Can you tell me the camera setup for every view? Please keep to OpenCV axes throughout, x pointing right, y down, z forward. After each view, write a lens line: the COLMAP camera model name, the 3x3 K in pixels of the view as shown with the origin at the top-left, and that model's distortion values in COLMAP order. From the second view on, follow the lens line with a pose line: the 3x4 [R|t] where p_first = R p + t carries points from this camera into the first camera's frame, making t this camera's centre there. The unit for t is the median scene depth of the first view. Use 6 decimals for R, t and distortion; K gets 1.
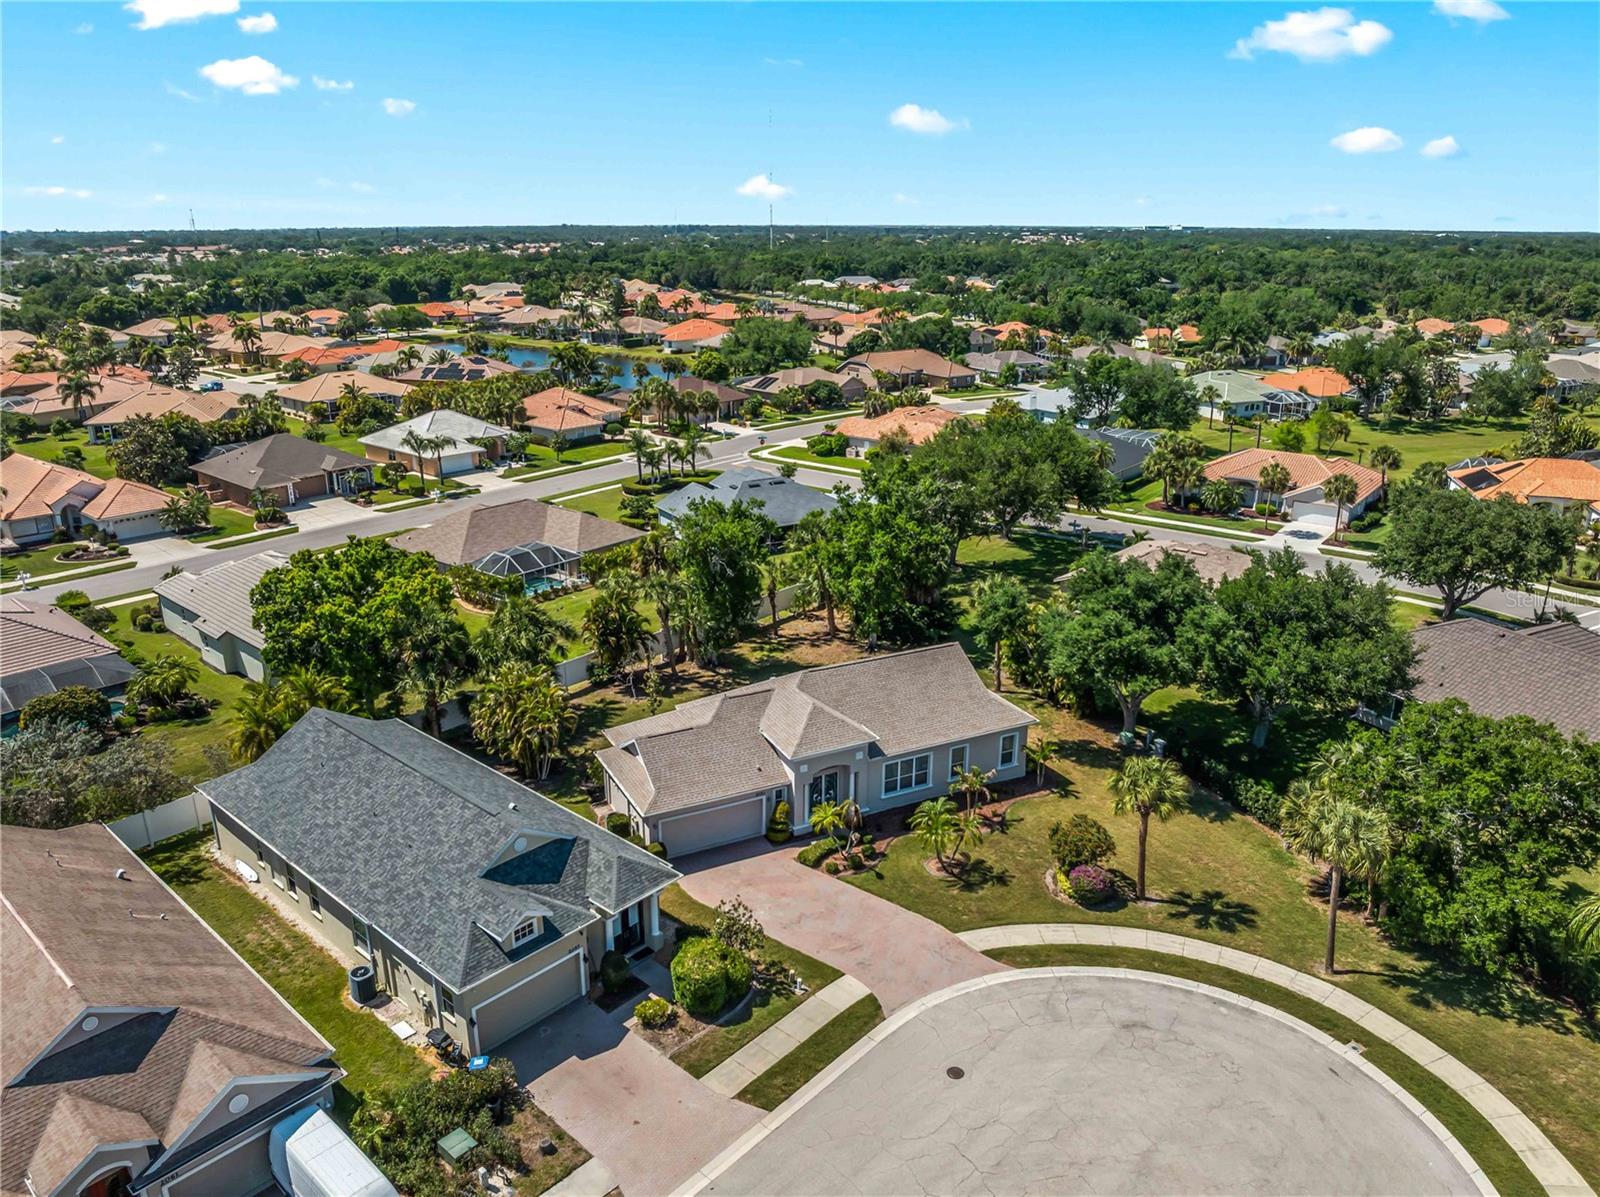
lens RADIAL K [[1141.4, 0, 791.4], [0, 1141.4, 598.2], [0, 0, 1]] dist [-0.034079, -0.004998]
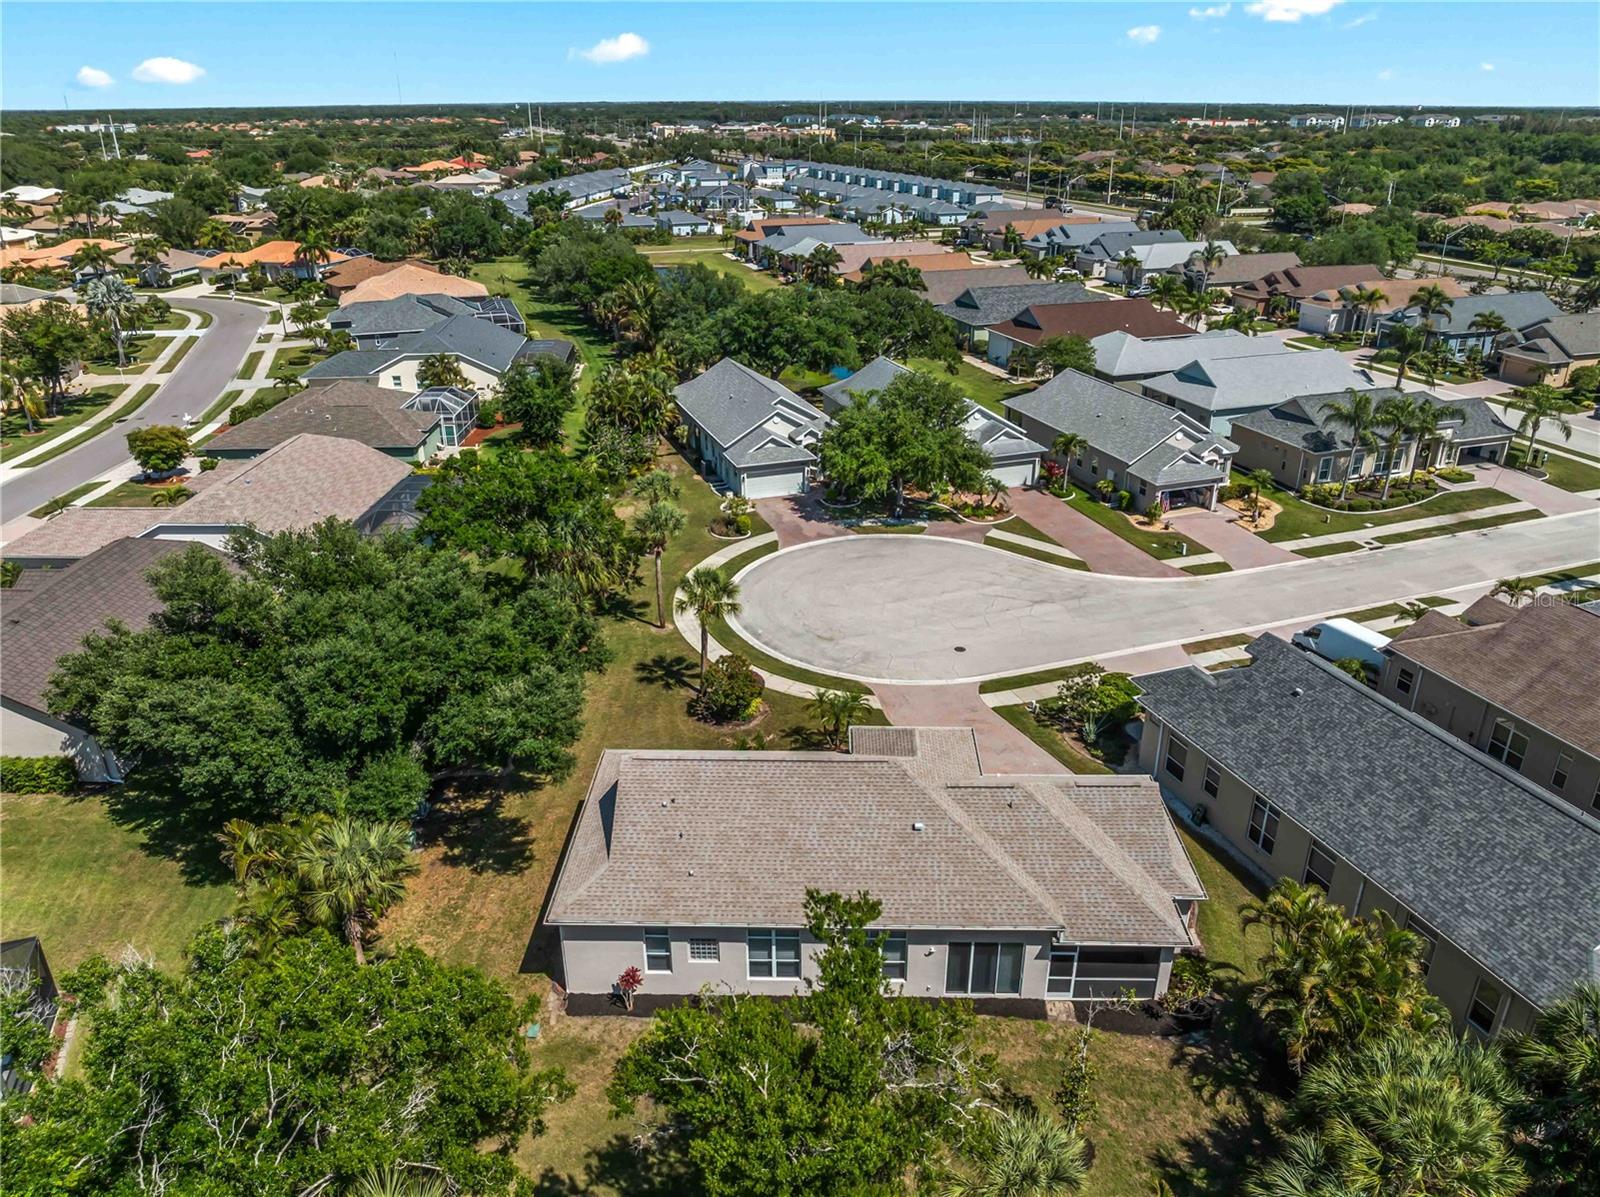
lens RADIAL K [[1141.4, 0, 791.4], [0, 1141.4, 598.2], [0, 0, 1]] dist [-0.034079, -0.004998]
pose [[-0.875457, -0.179291, 0.448809, -0.293053], [0.172195, 0.751986, 0.636291, -0.588940], [-0.451579, 0.634328, -0.627459, 1.737377]]
